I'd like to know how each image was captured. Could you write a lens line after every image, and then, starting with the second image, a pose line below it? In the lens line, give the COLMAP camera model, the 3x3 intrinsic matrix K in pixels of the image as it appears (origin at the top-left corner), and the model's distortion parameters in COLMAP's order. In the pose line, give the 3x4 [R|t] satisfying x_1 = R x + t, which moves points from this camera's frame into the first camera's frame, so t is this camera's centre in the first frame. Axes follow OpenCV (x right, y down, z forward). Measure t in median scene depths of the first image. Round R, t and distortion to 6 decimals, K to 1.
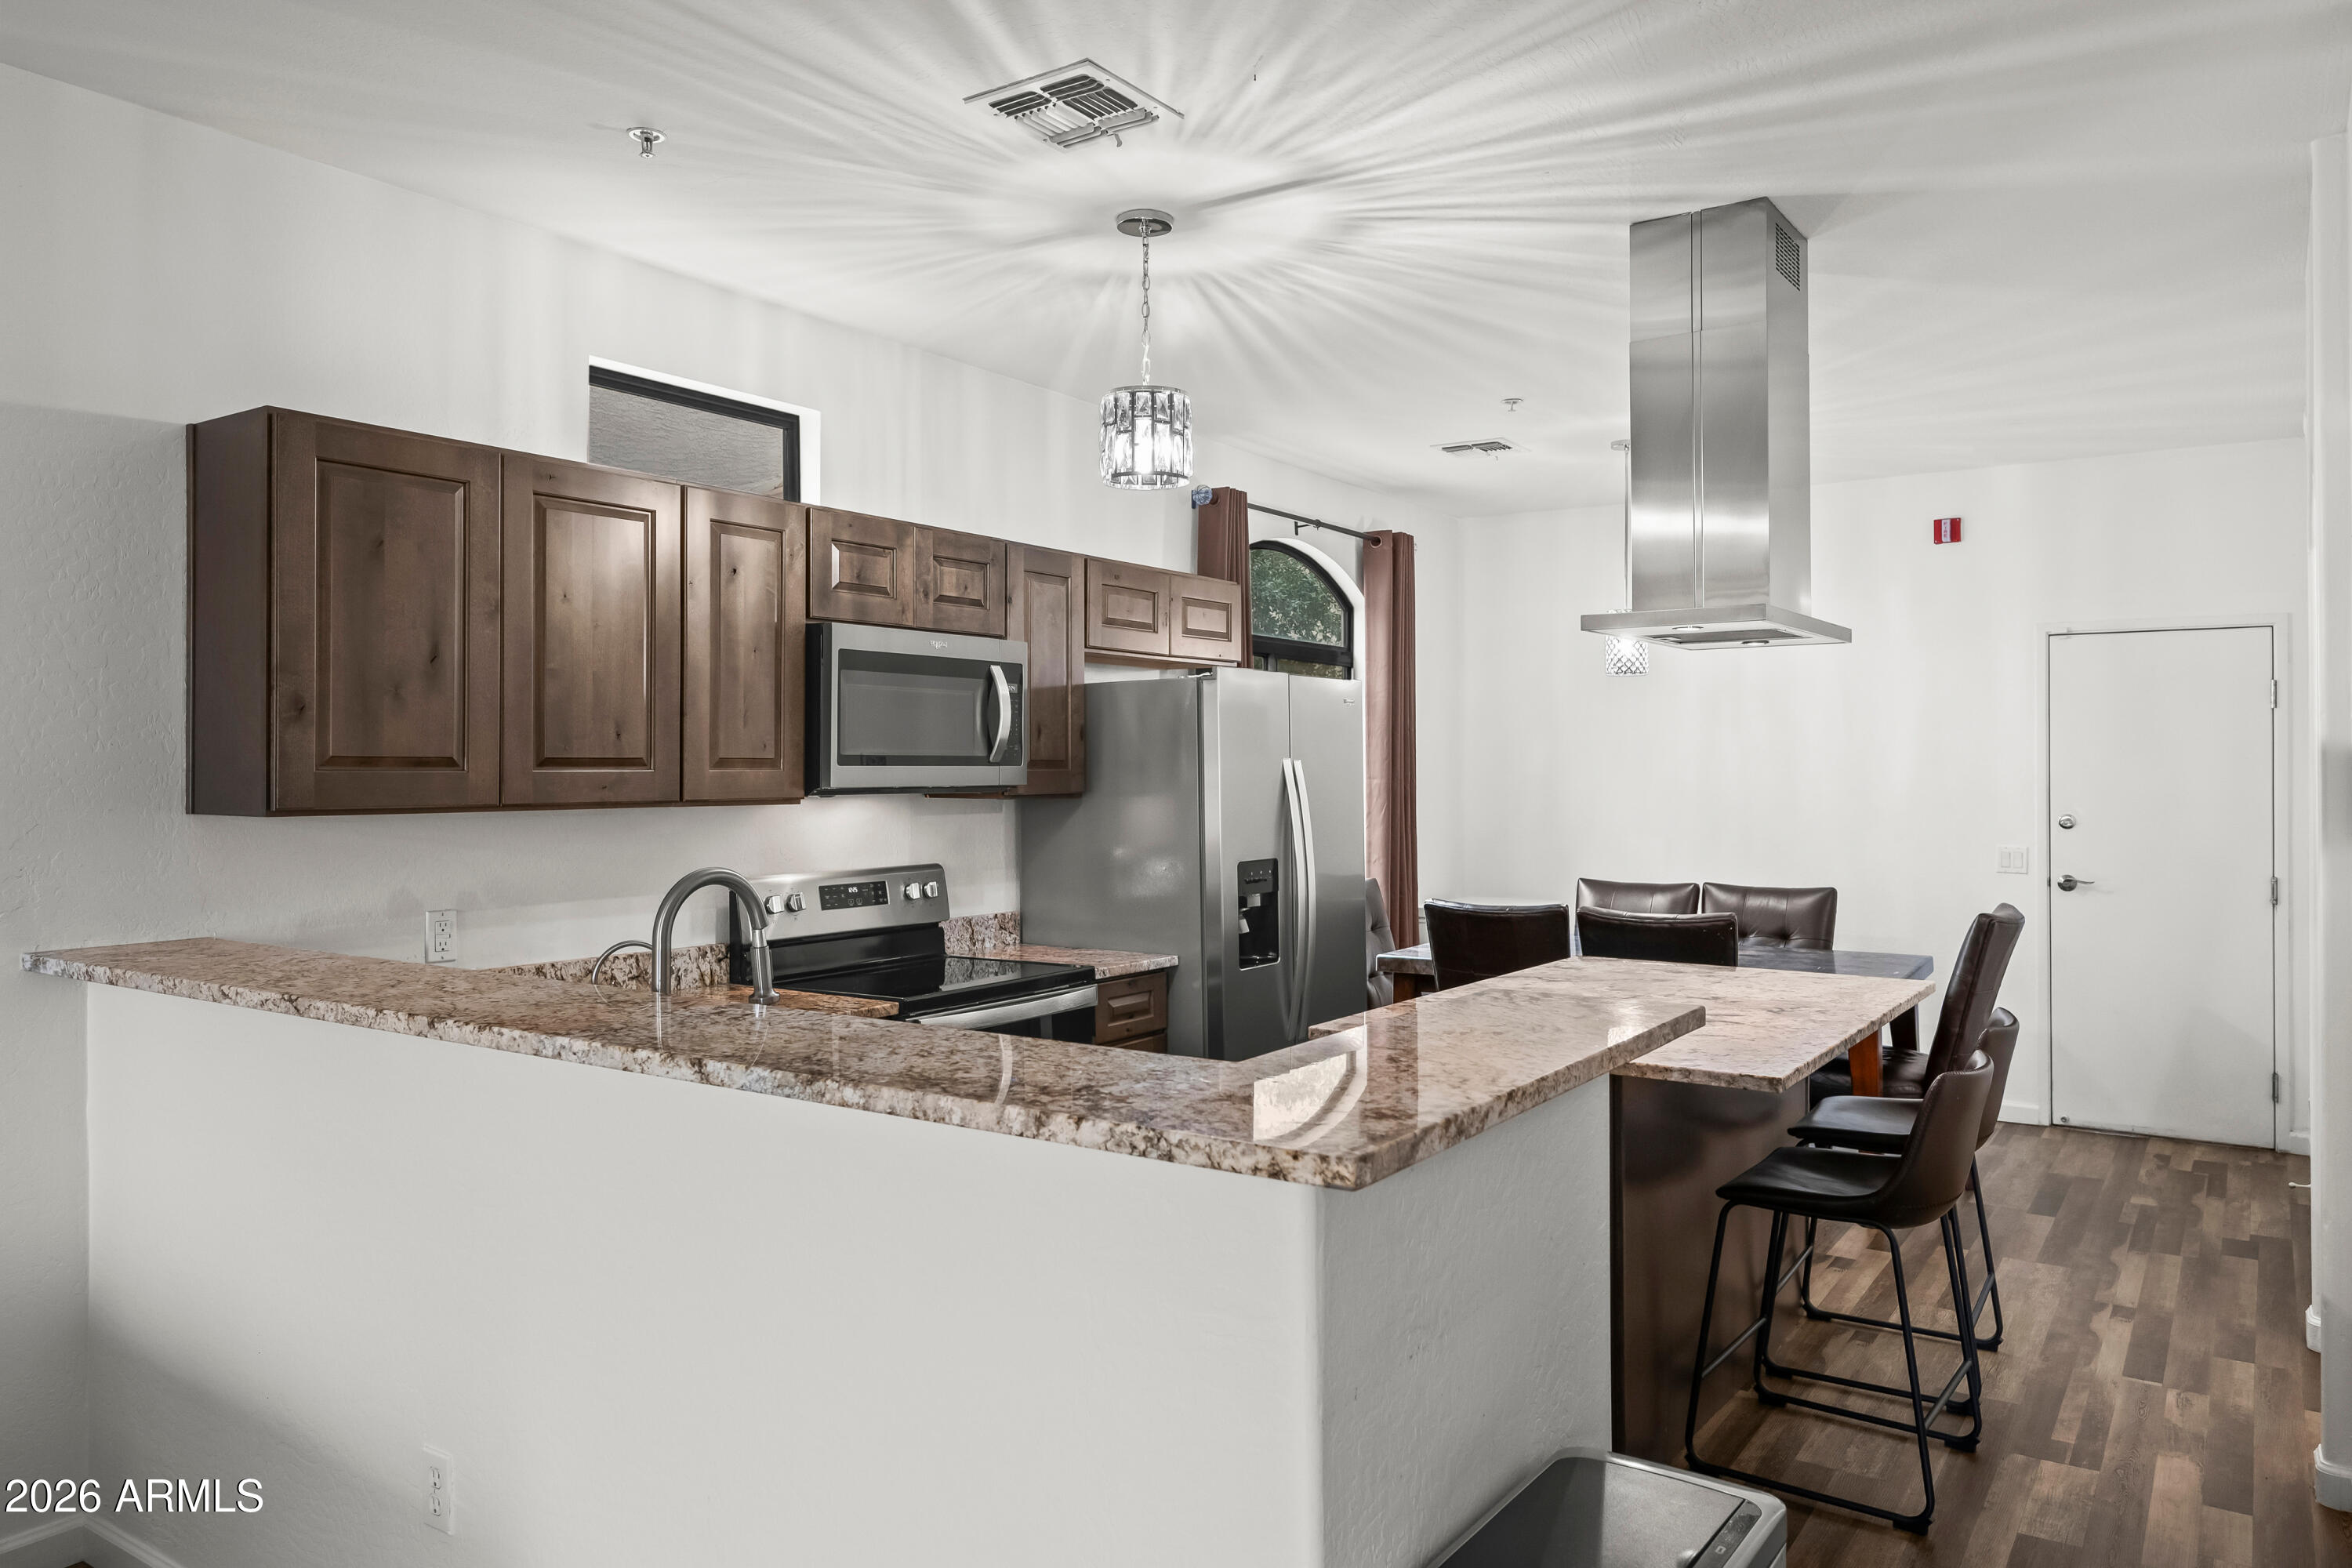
lens RADIAL K [[1613.4, 0, 1182.8], [0, 1613.4, 776.8], [0, 0, 1]] dist [0.011584, 0.000553]
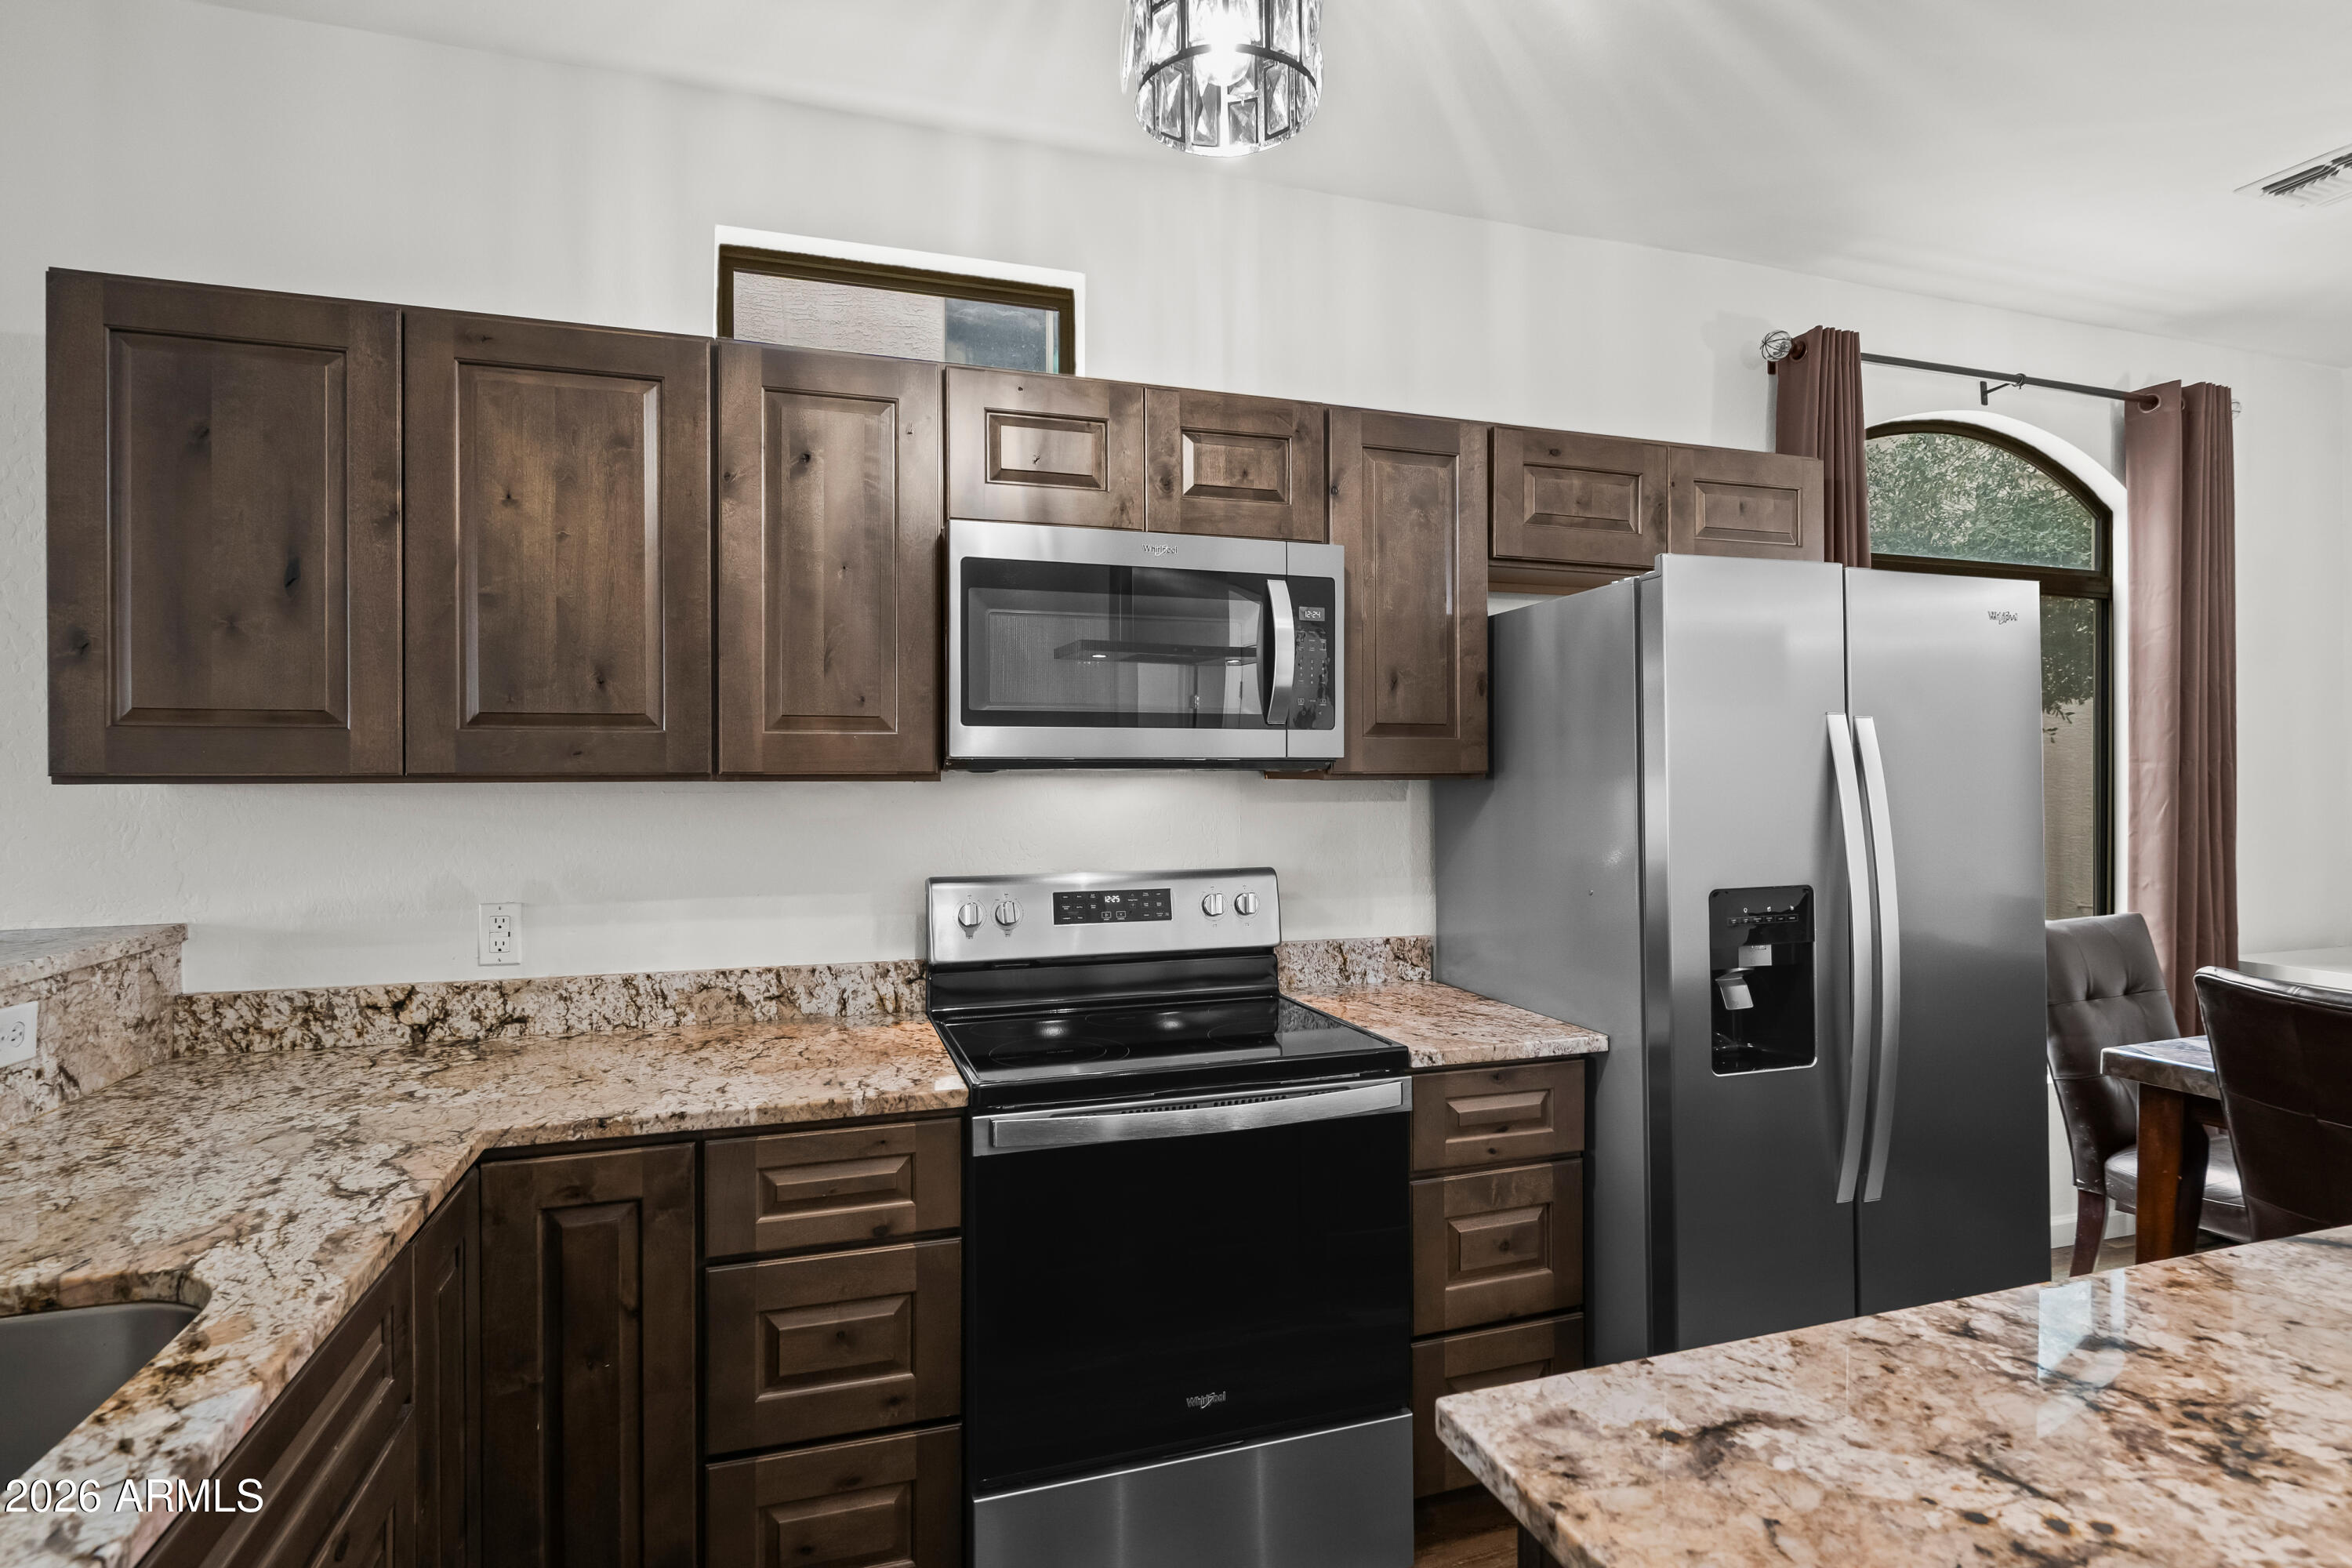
lens RADIAL K [[1162.8, 0, 1168.3], [0, 1162.8, 780.4], [0, 0, 1]] dist [-0.001248, 0.001748]
pose [[0.791149, 0.002769, -0.611617, 0.132510], [-0.001875, 0.999996, 0.002102, 0.012491], [0.611621, -0.000517, 0.791151, 0.534333]]
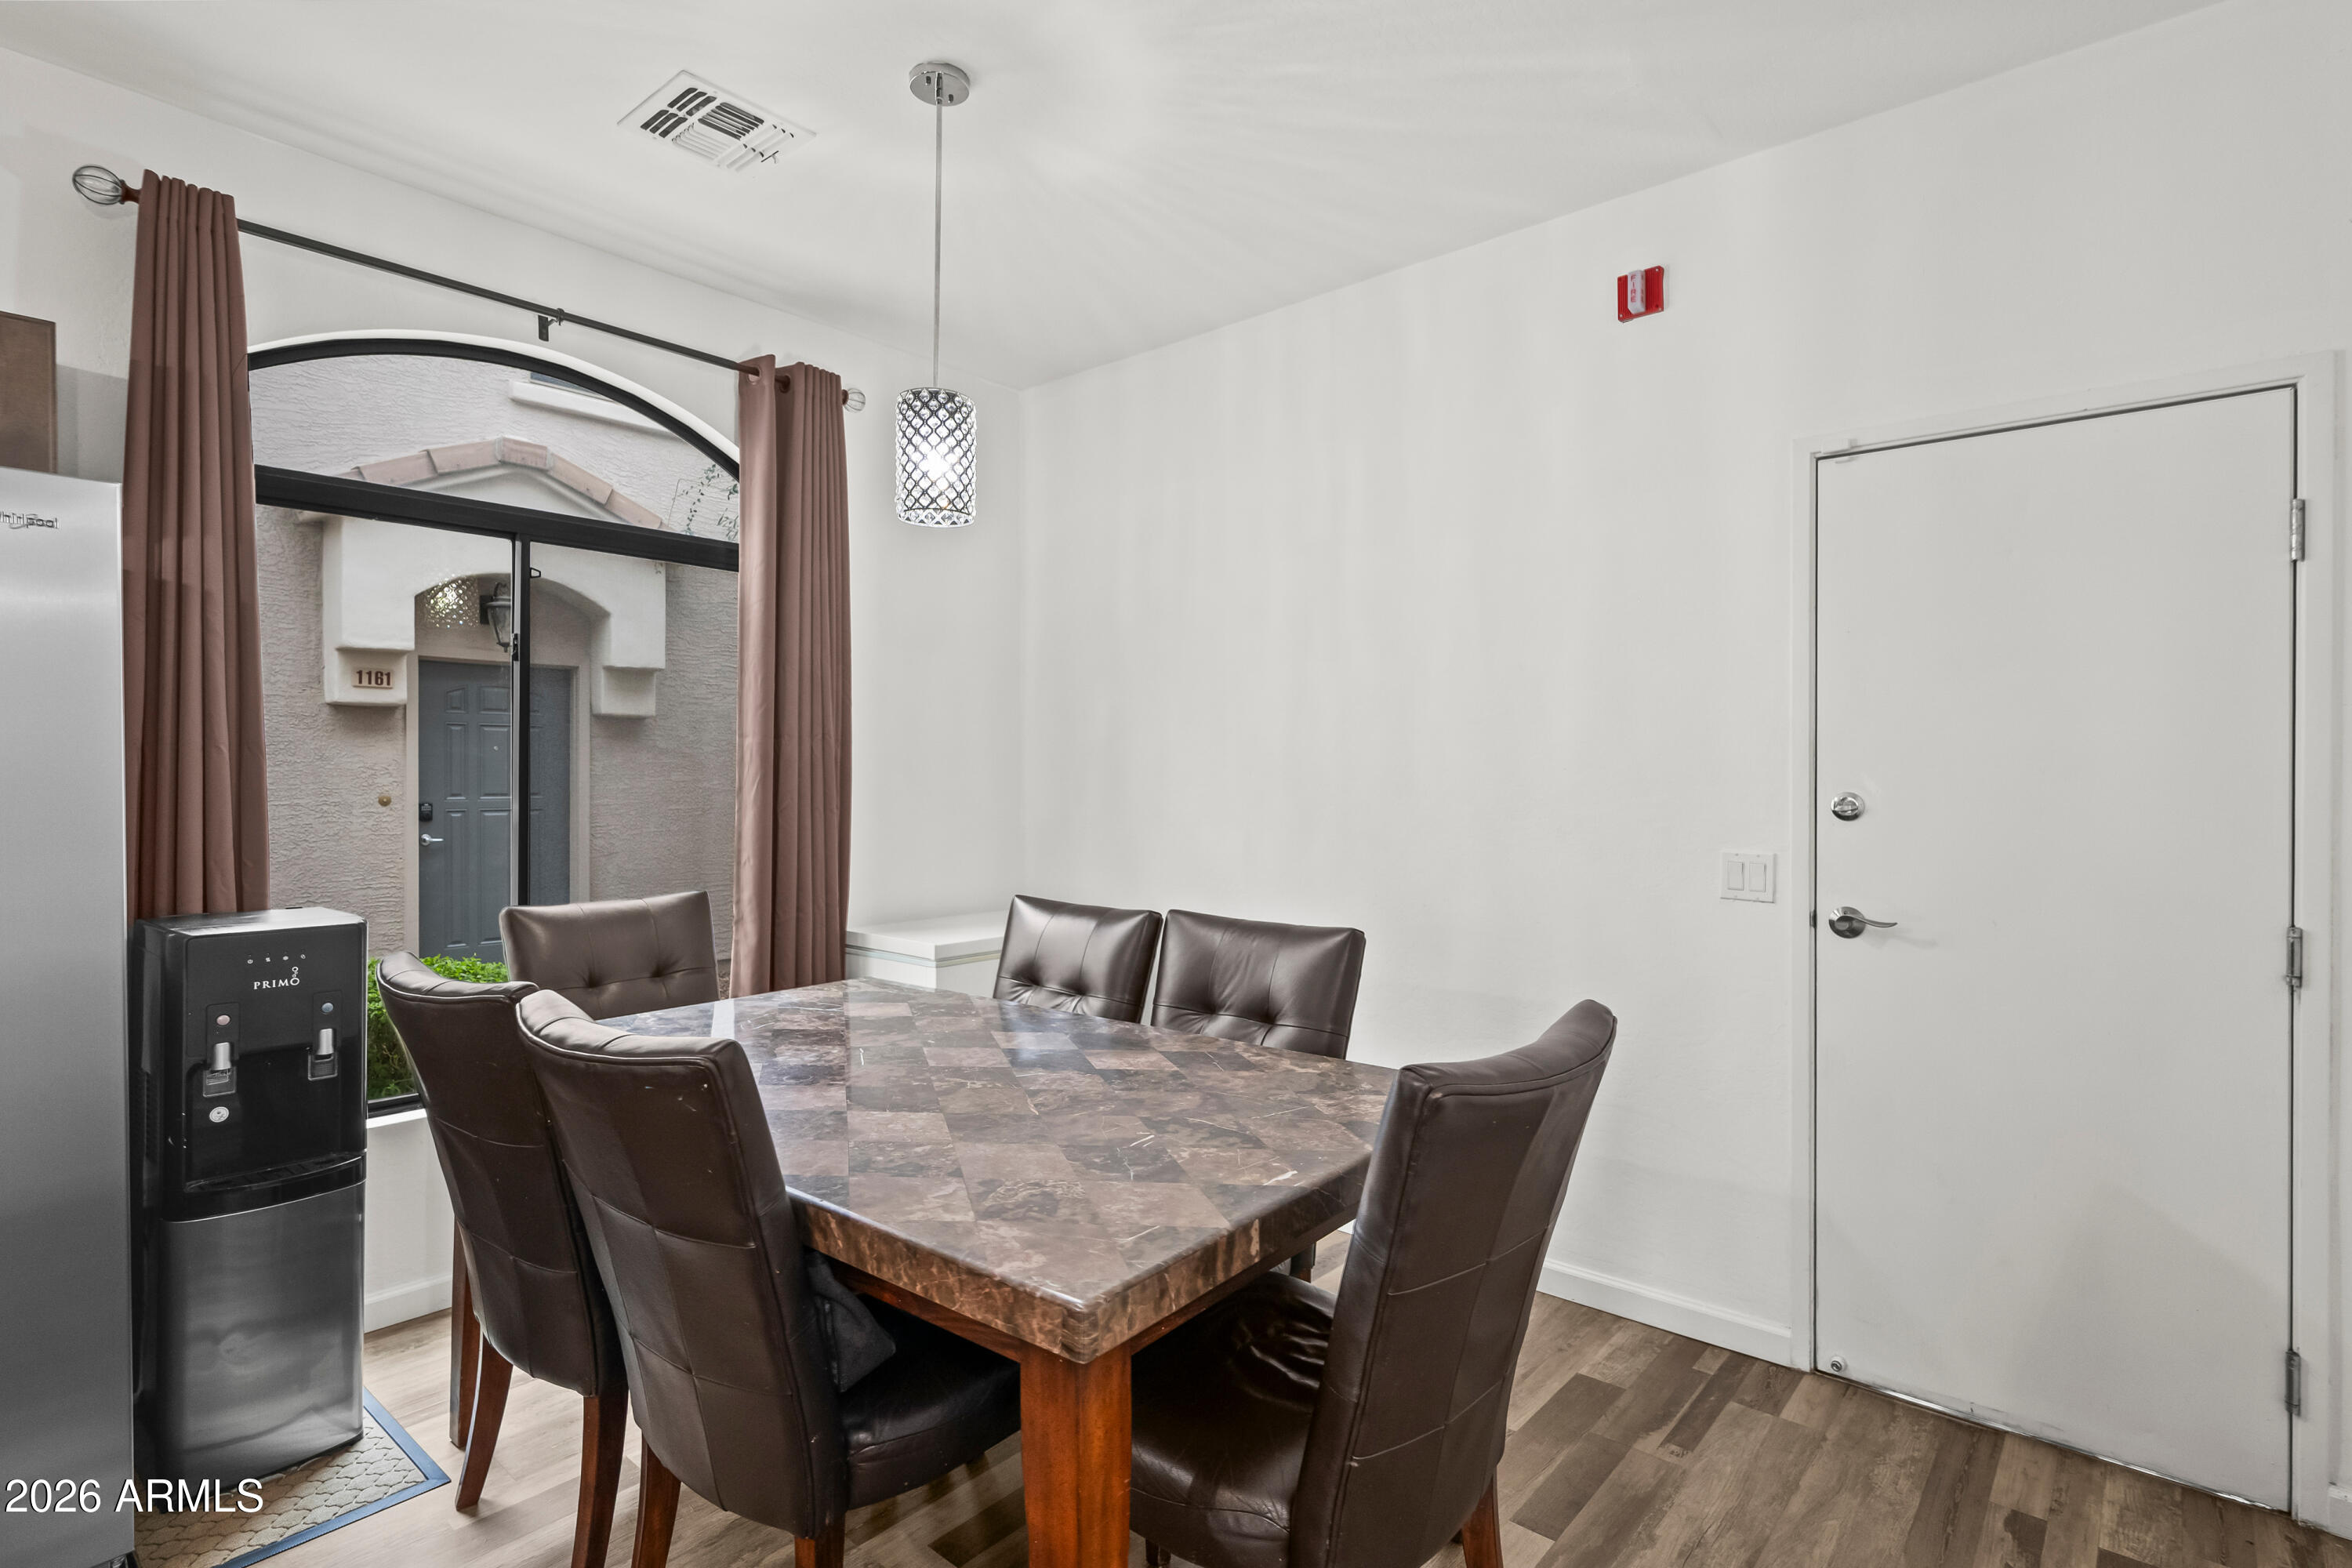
lens RADIAL K [[1162.8, 0, 1165.8], [0, 1162.8, 781.6], [0, 0, 1]] dist [-0.001248, 0.001748]
pose [[0.992000, 0.004210, -0.126170, 0.492291], [-0.003718, 0.999985, 0.004138, 0.024772], [0.126186, -0.003636, 0.992000, 0.785186]]
